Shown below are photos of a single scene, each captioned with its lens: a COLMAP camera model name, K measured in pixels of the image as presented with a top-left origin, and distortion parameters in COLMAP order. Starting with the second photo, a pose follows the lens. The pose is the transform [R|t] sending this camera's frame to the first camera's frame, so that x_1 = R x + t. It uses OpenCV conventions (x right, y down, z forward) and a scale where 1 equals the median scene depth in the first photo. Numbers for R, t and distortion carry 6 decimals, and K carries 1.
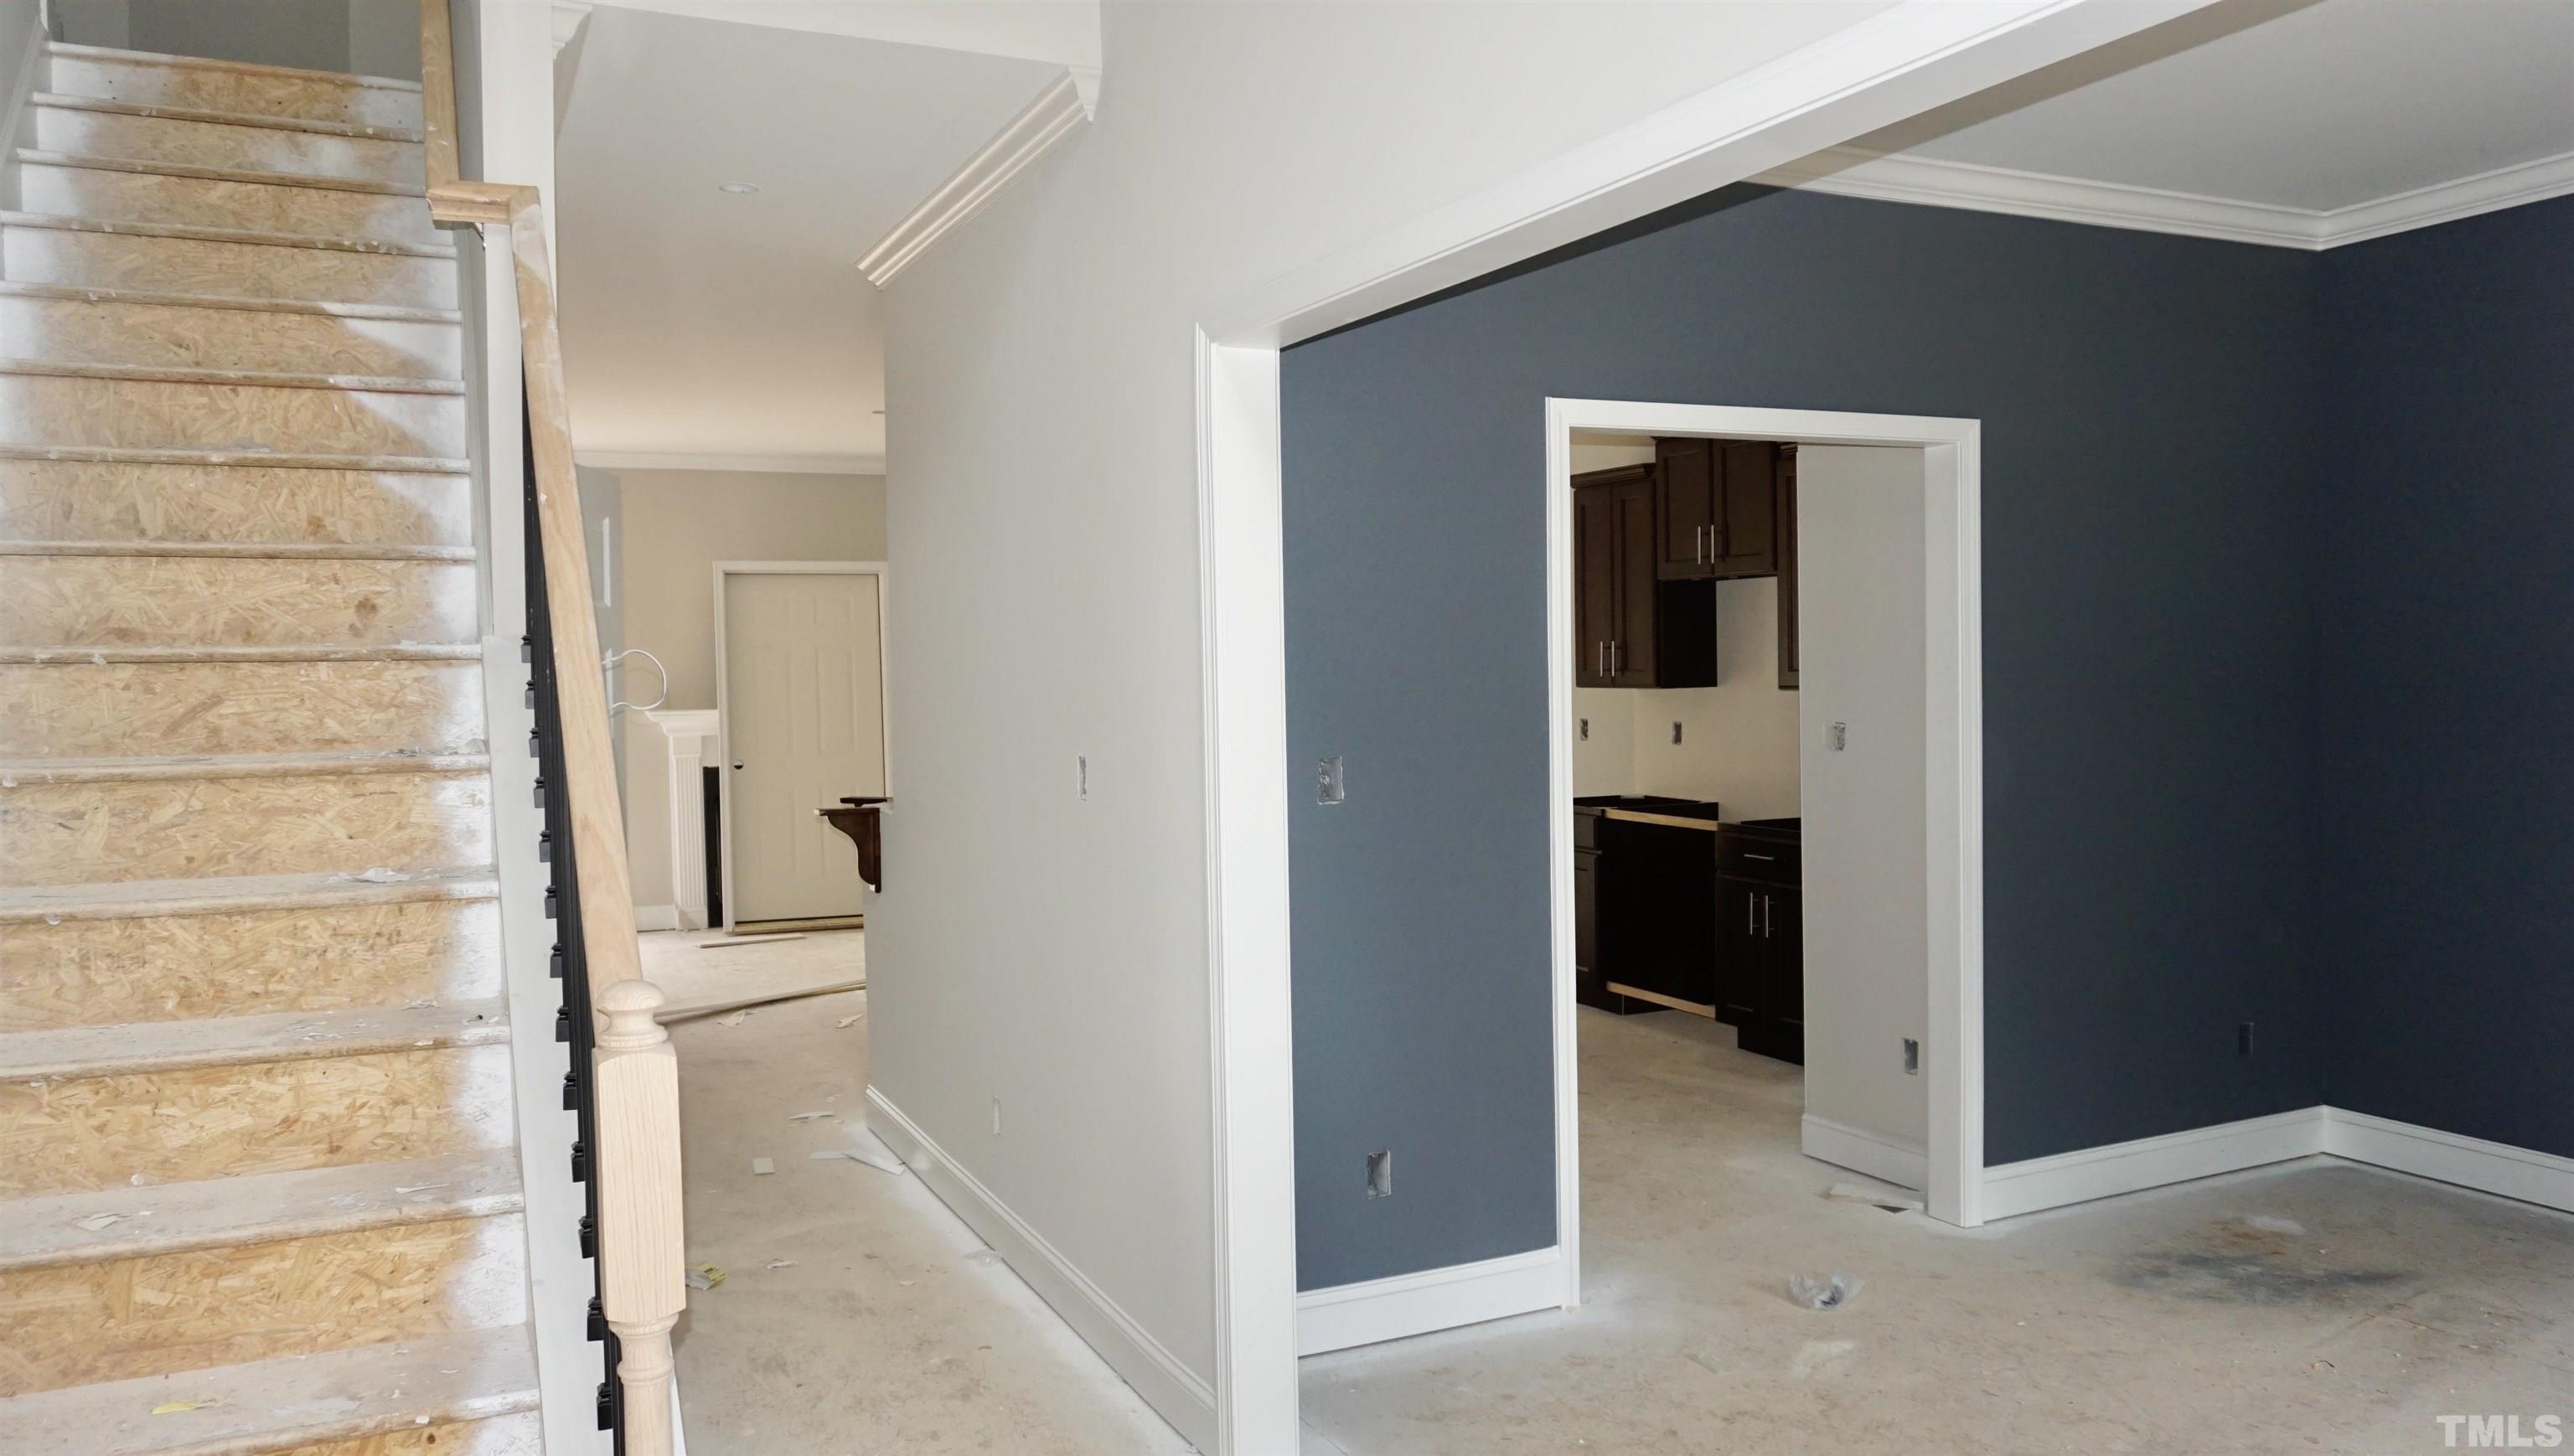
lens RADIAL K [[1869.0, 0, 1287.0], [0, 1869.0, 728.0], [0, 0, 1]] dist [-0.001988, 0.002917]
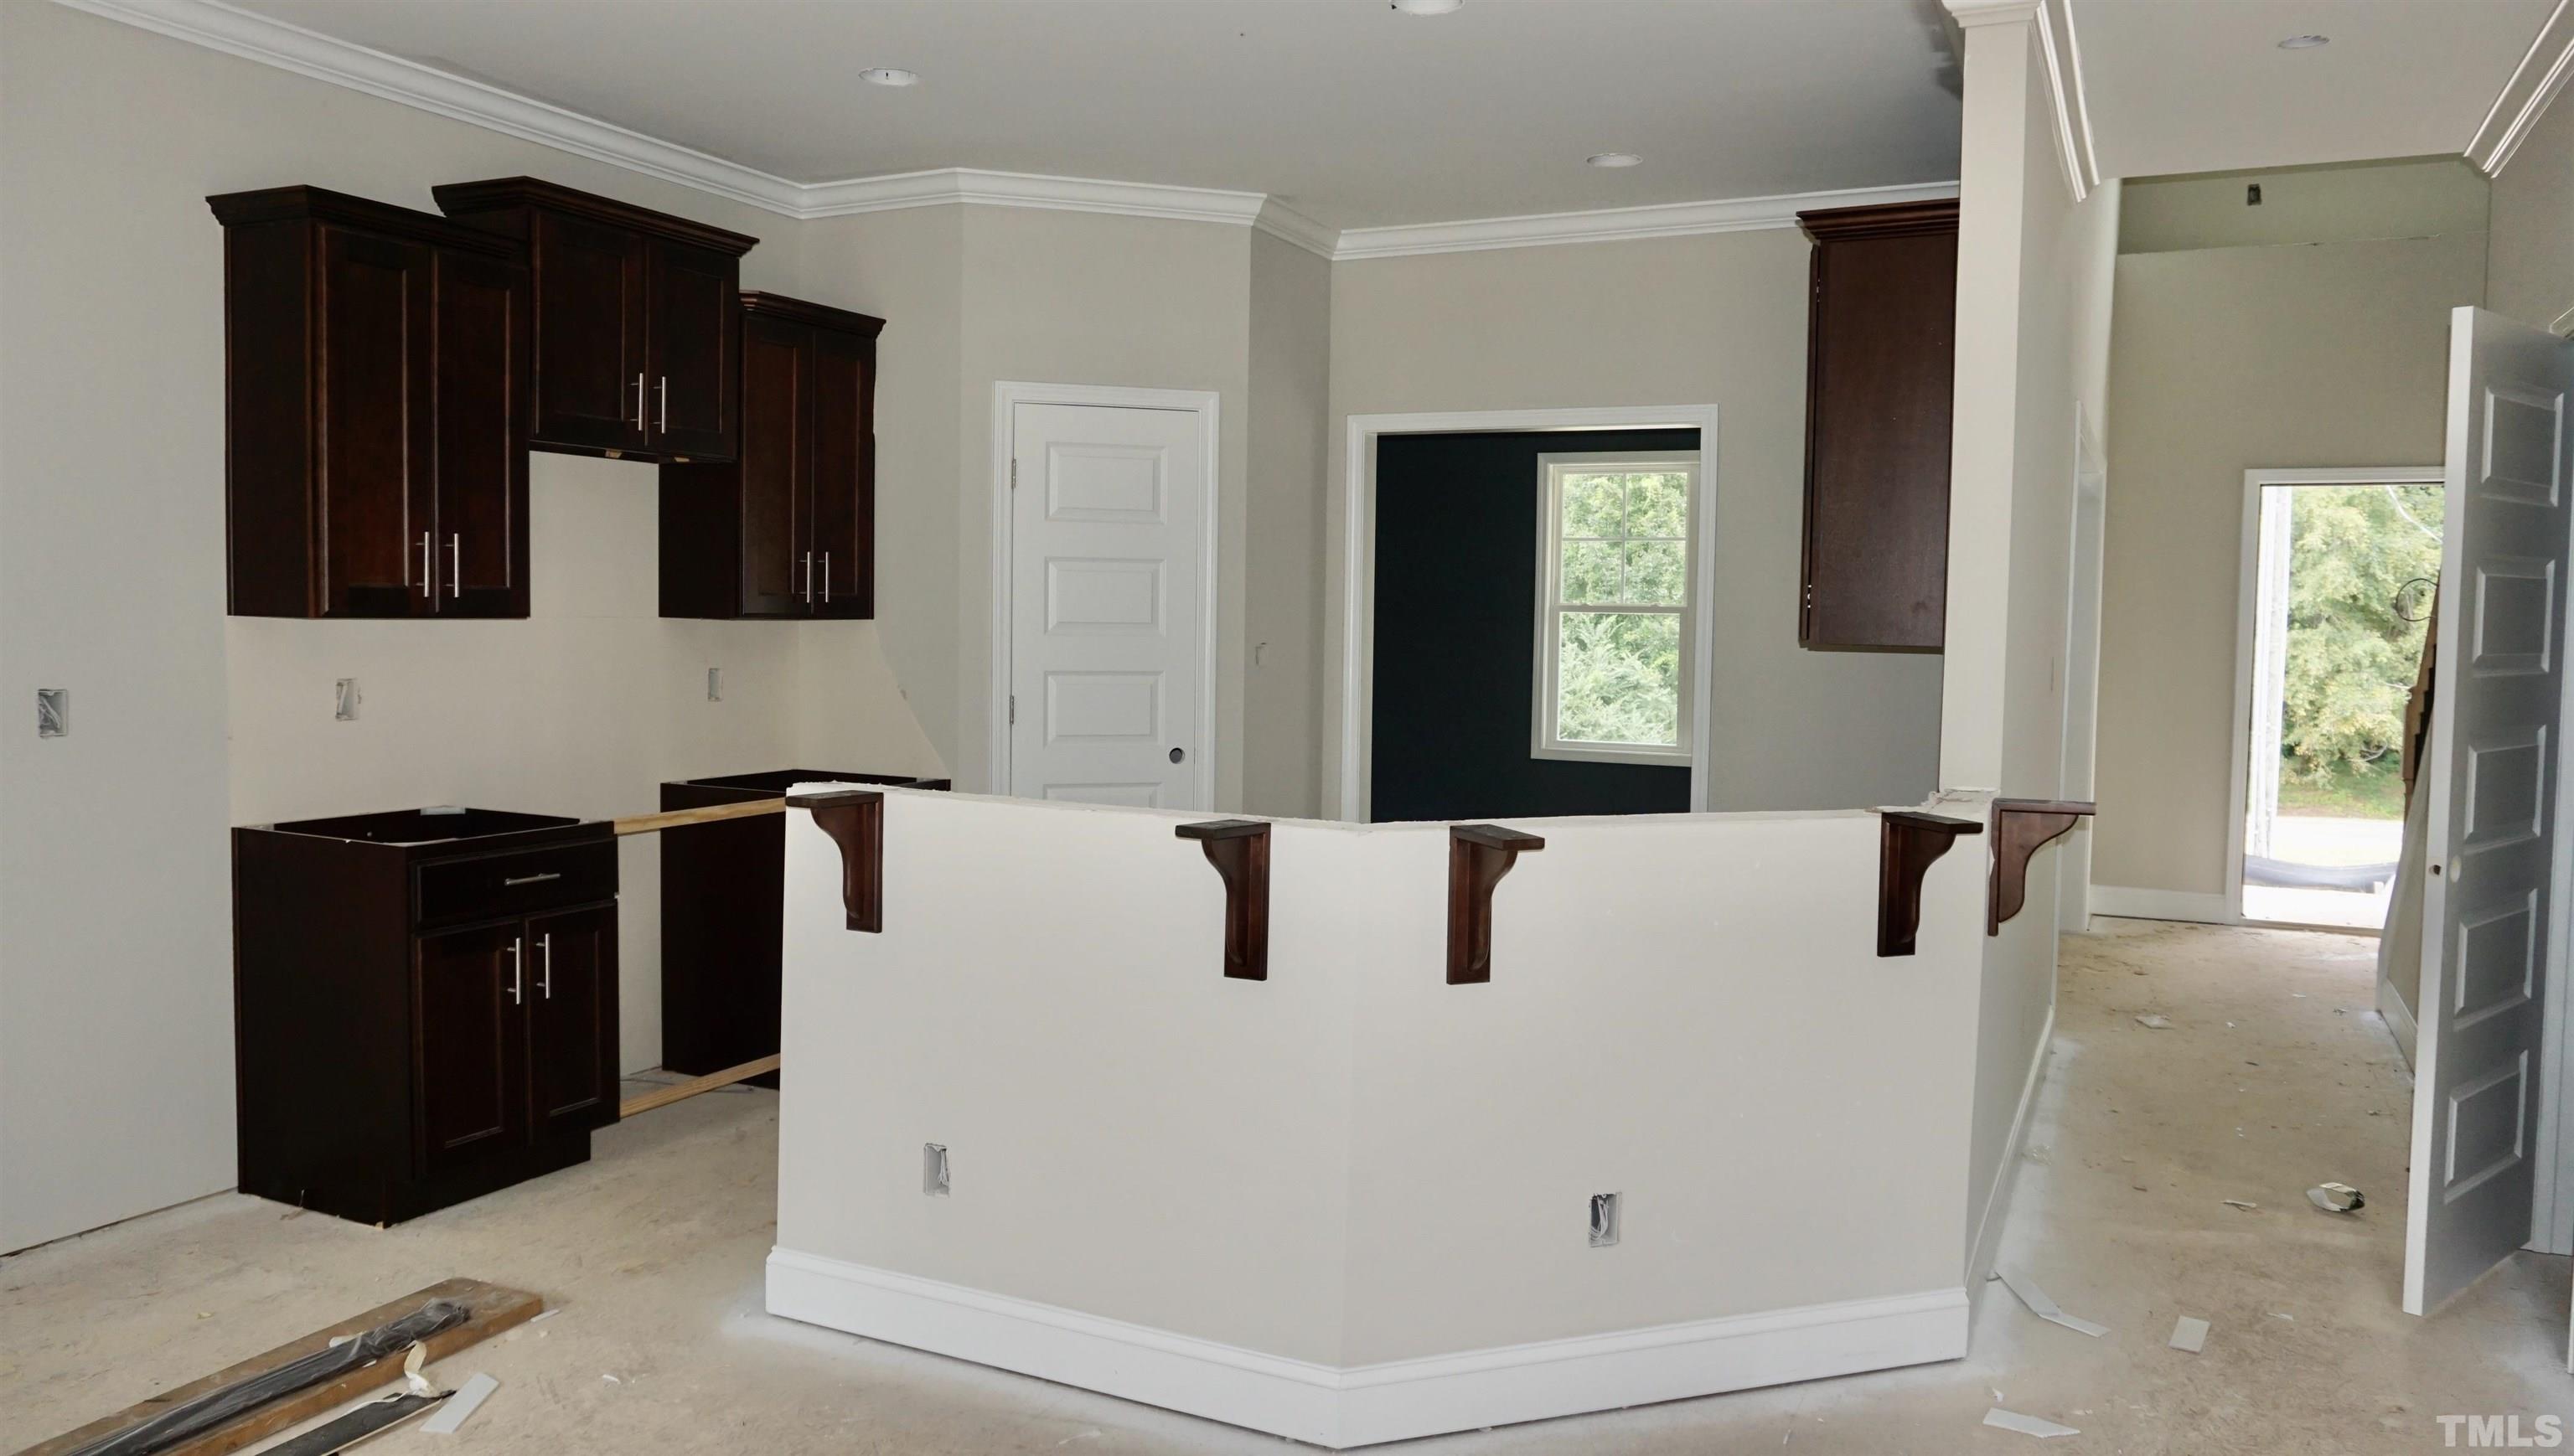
lens RADIAL K [[1861.8, 0, 1284.5], [0, 1861.8, 738.3], [0, 0, 1]] dist [-0.006579, 0.001099]
pose [[-0.638704, -0.038918, 0.768468, -0.556422], [0.024330, 0.997199, 0.070723, -0.025695], [-0.769068, 0.063868, -0.635968, 1.607366]]
